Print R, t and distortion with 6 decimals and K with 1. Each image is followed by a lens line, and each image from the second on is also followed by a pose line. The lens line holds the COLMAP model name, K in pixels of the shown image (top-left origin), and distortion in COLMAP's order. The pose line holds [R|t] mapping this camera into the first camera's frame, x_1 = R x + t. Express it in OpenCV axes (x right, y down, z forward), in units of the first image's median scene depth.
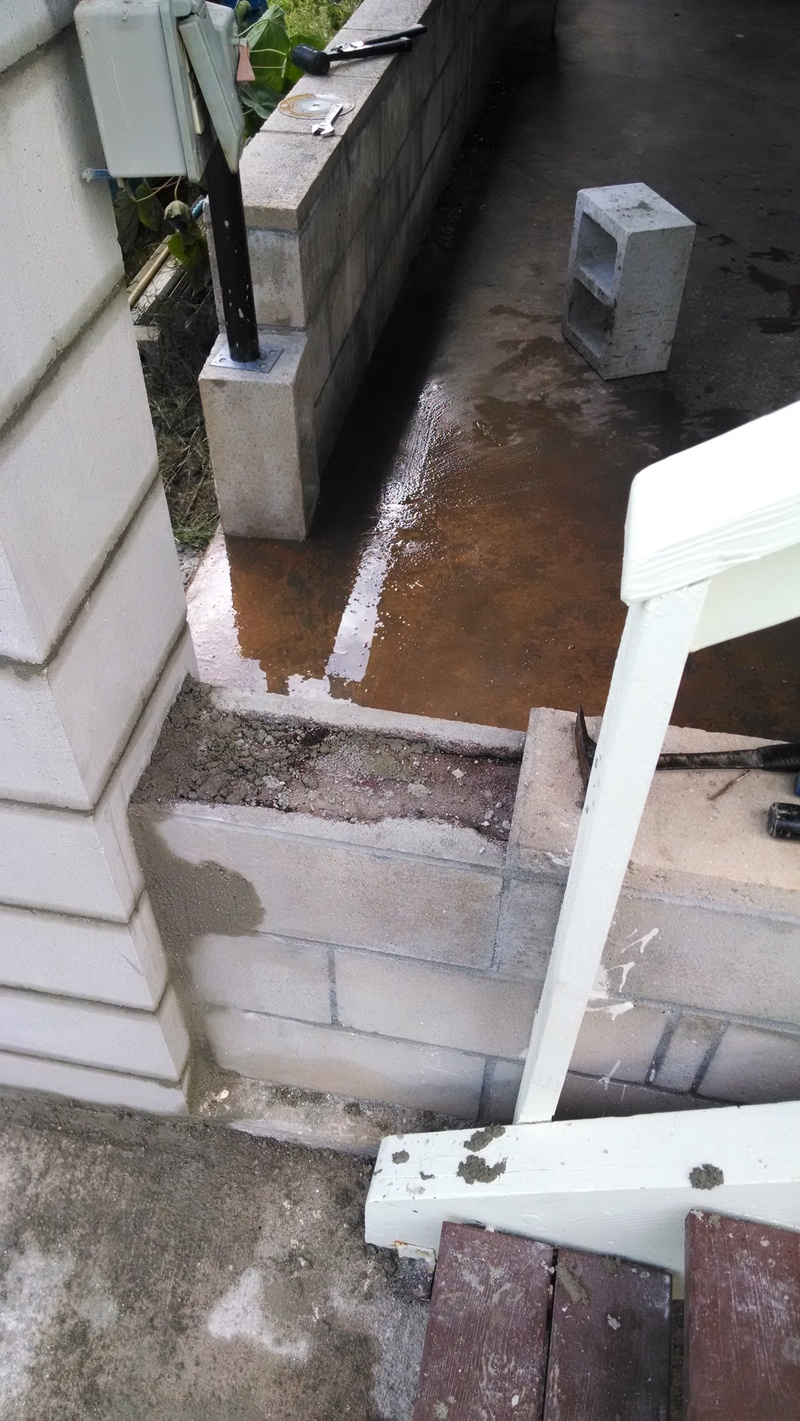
lens RADIAL K [[1082.3, 0, 398.5], [0, 1082.3, 712.1], [0, 0, 1]] dist [0.017581, -0.055454]
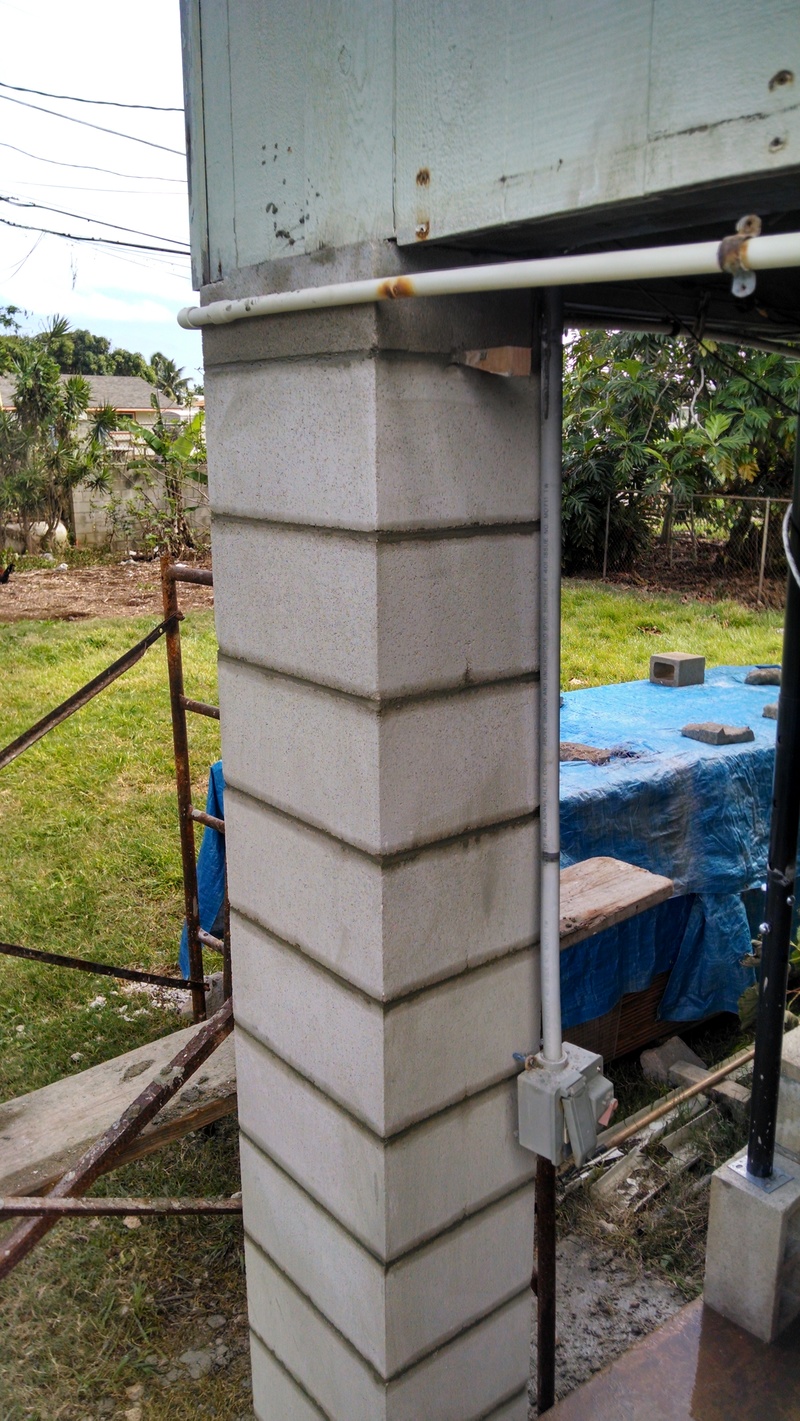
lens RADIAL K [[1082.3, 0, 401.6], [0, 1082.3, 710.8], [0, 0, 1]] dist [0.017581, -0.055454]
pose [[0.752261, 0.159359, -0.639303, 0.254854], [-0.471863, 0.807506, -0.353949, -0.125851], [0.459836, 0.567925, 0.682650, -0.315488]]
